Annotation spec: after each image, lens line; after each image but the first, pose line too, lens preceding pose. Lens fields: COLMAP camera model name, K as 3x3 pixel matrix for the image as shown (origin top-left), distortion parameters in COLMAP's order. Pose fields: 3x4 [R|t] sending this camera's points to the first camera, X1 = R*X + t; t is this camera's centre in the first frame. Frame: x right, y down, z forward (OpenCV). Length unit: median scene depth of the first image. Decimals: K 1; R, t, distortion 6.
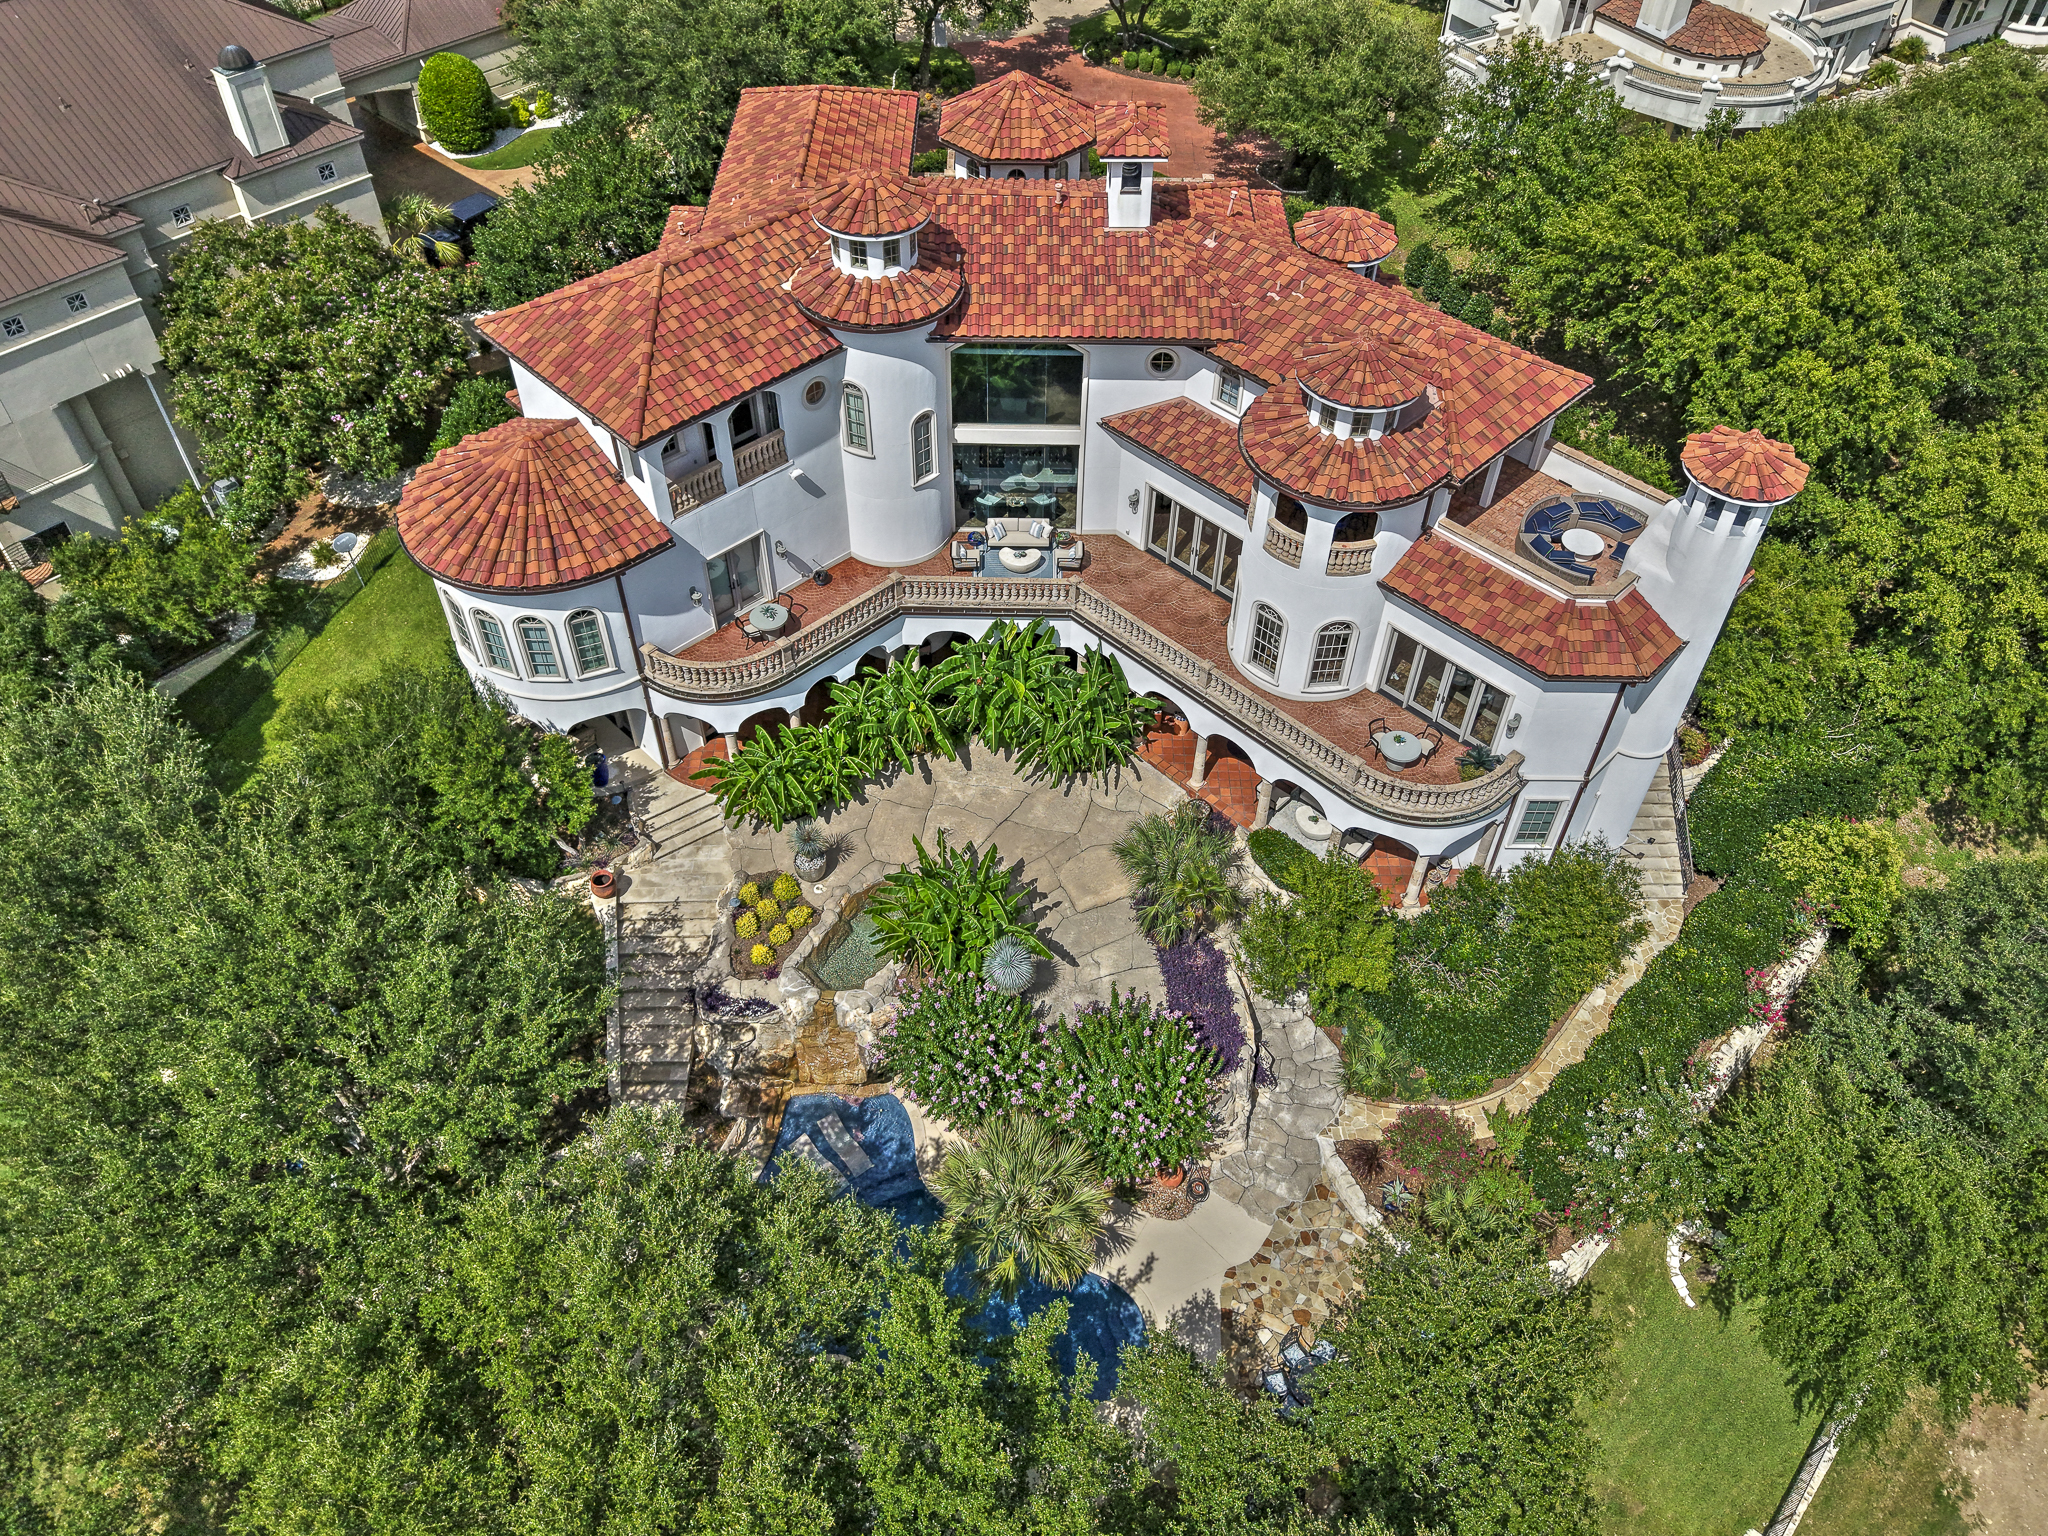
lens RADIAL K [[1540.6, 0, 964.3], [0, 1540.6, 720.0], [0, 0, 1]] dist [0.047487, -0.097637]
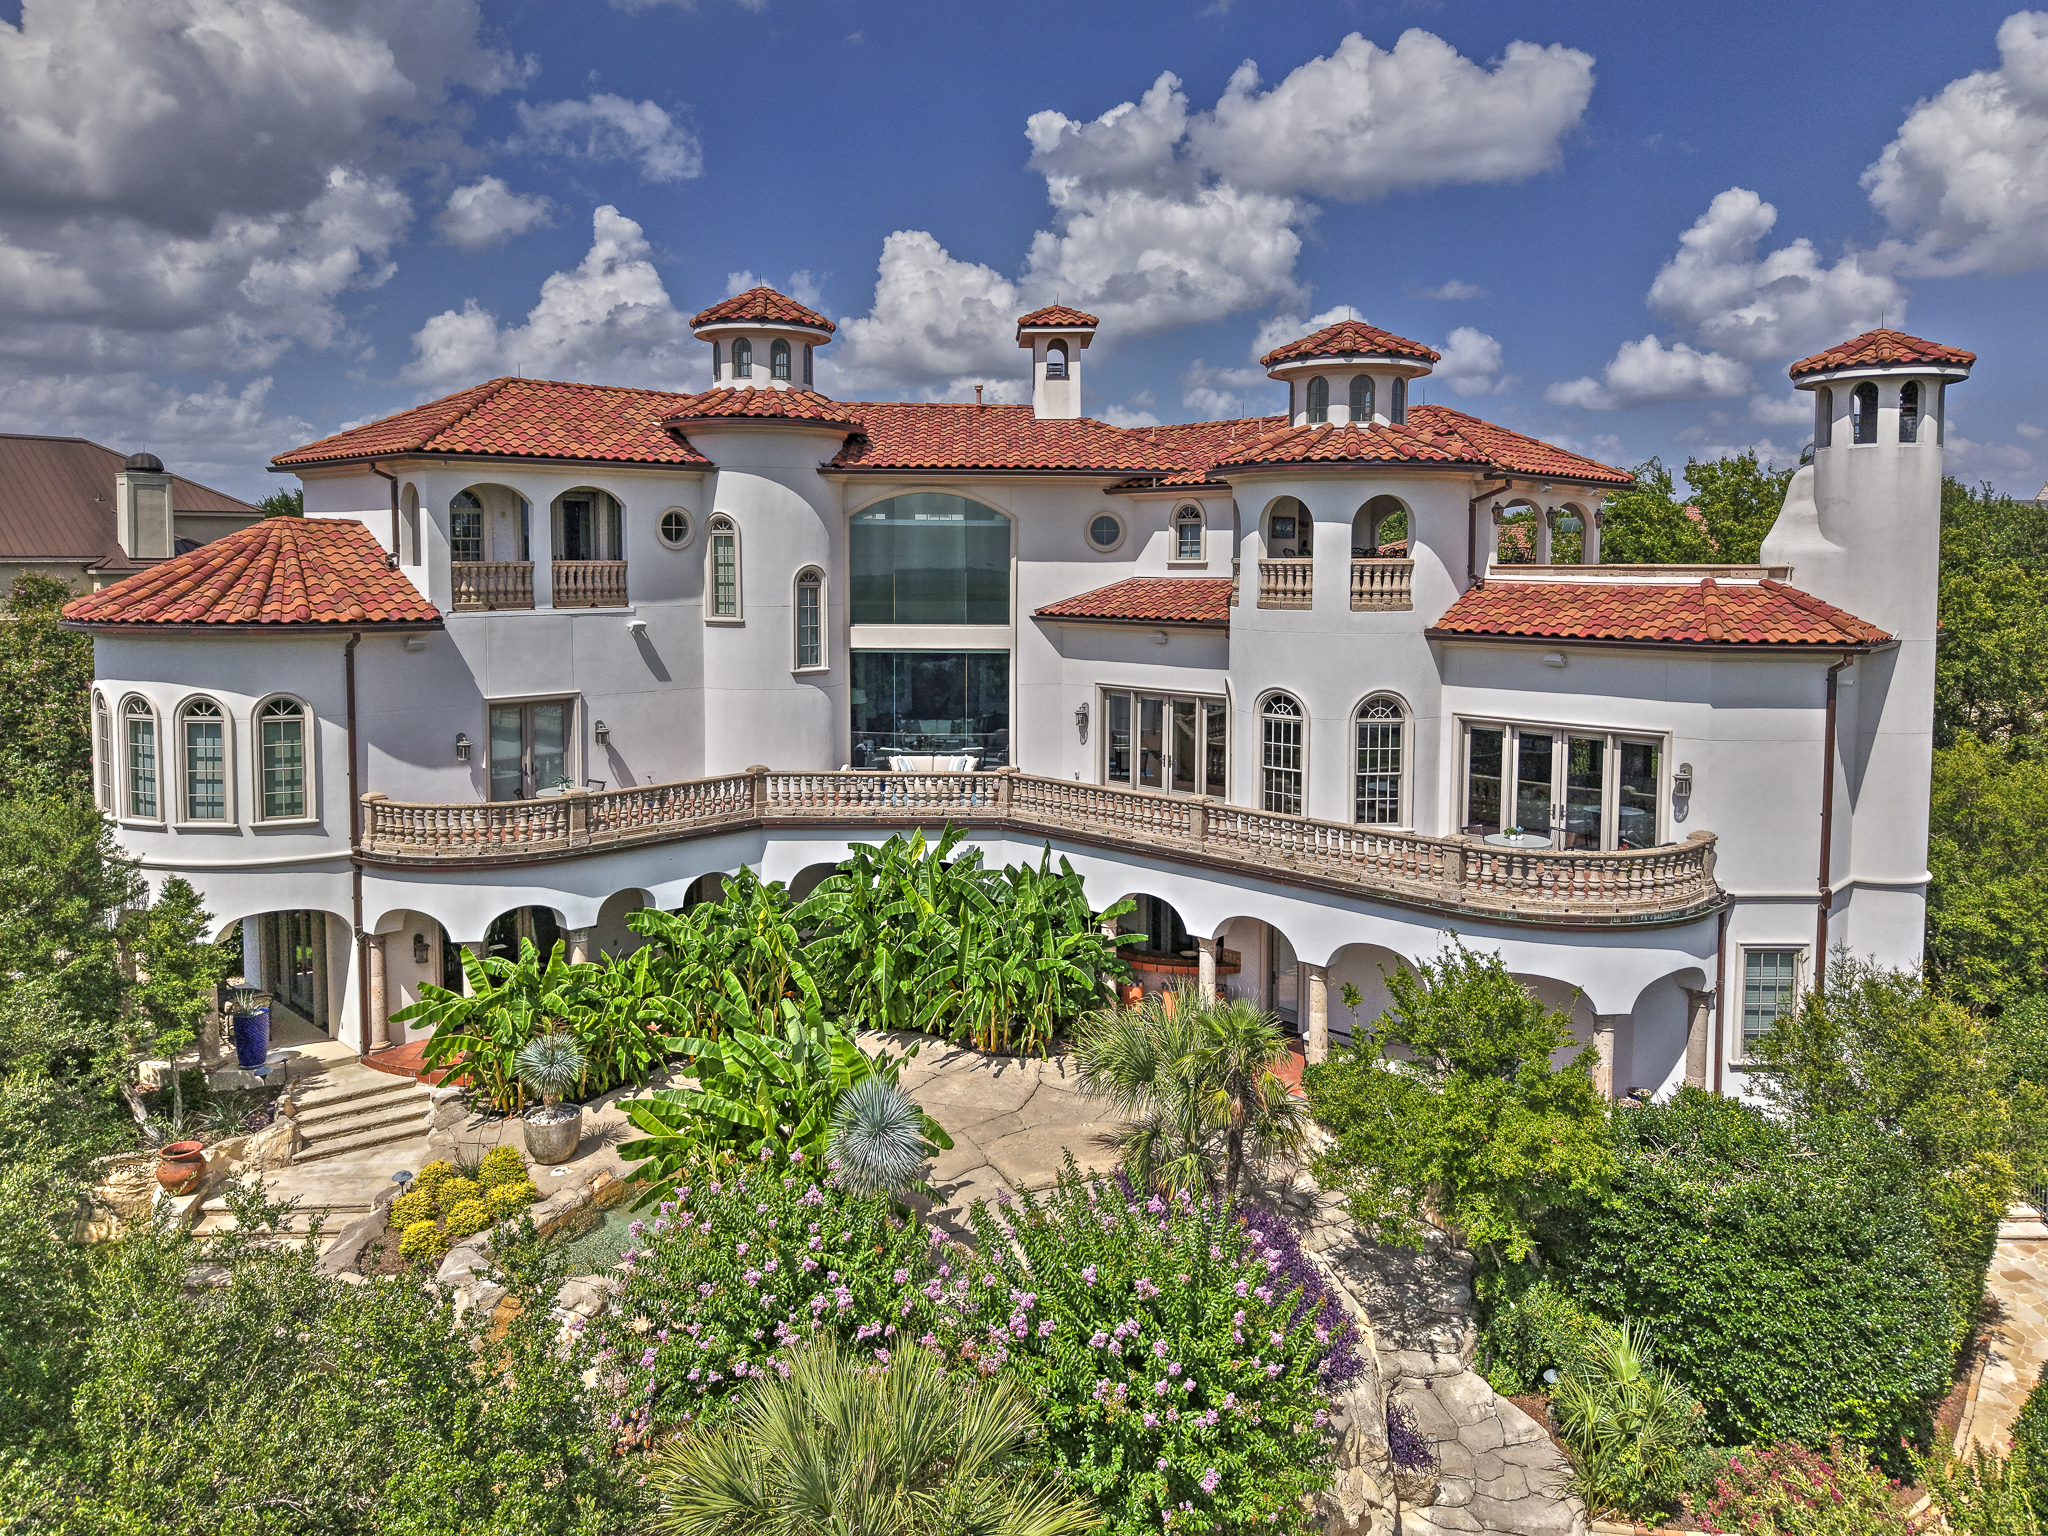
lens RADIAL K [[1423.0, 0, 979.6], [0, 1423.0, 647.7], [0, 0, 1]] dist [0.004013, 0.001748]
pose [[0.999525, 0.017408, 0.025442, 0.044190], [0.004235, 0.739932, -0.672668, 0.332345], [-0.030536, 0.672456, 0.739507, 0.497623]]
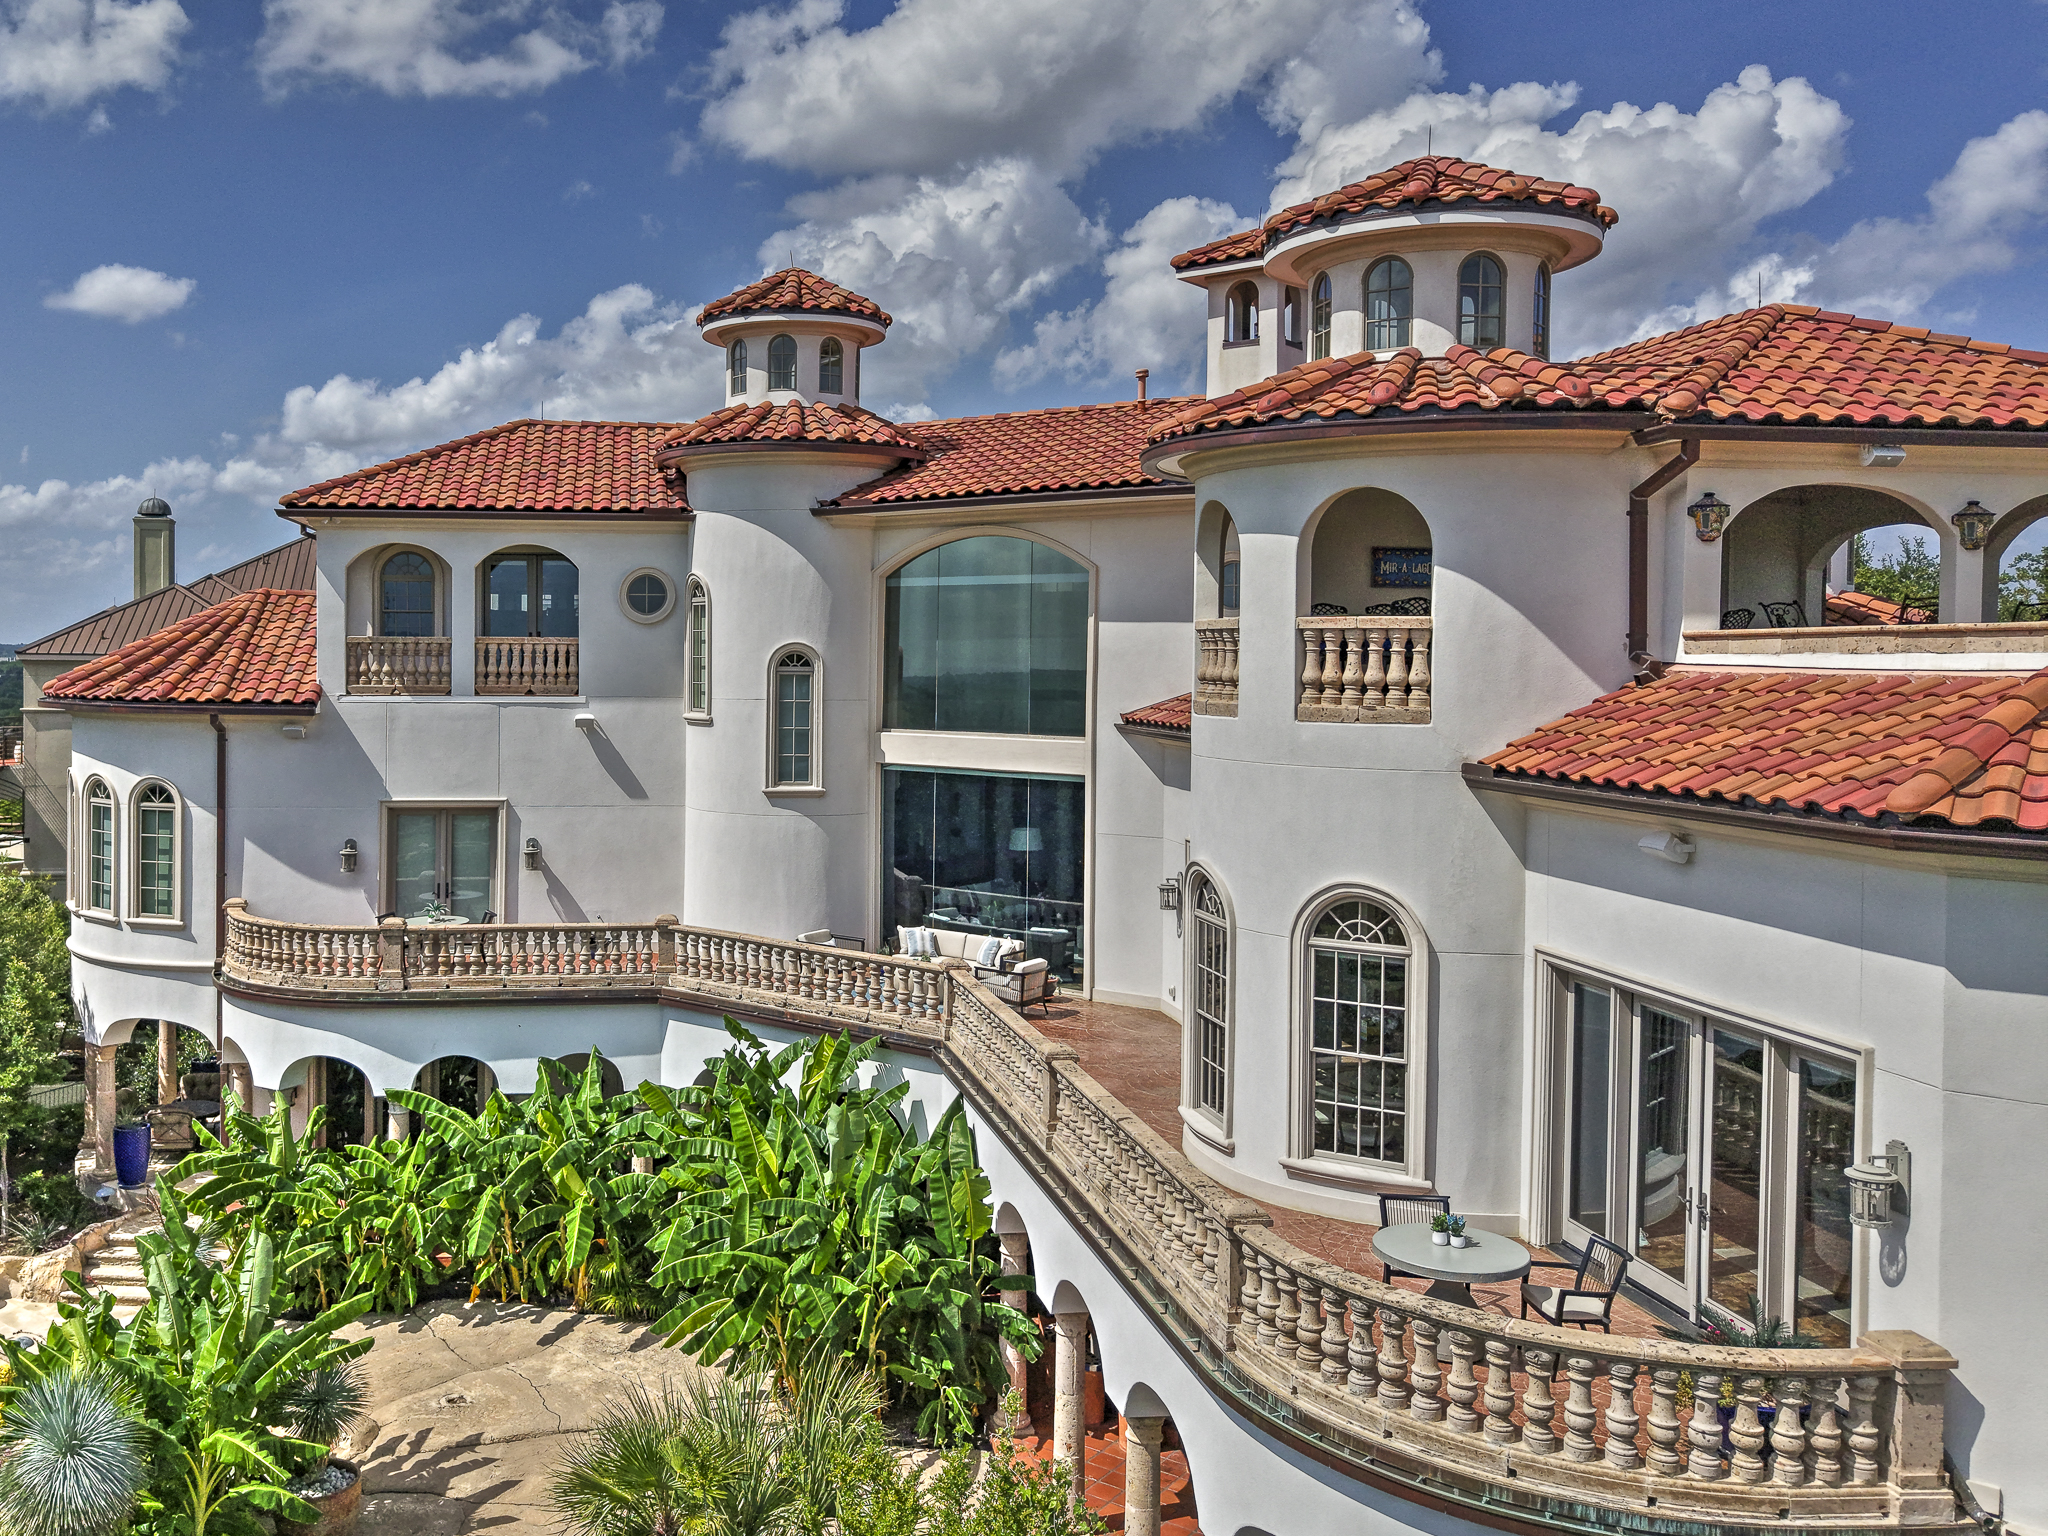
lens RADIAL K [[1671.5, 0, 738.0], [0, 1671.5, 692.9], [0, 0, 1]] dist [-0.003535, -0.013093]
pose [[0.783295, 0.035552, -0.620632, 0.345944], [-0.460210, 0.704335, -0.540481, 0.157774], [0.417918, 0.708977, 0.568063, 0.673057]]
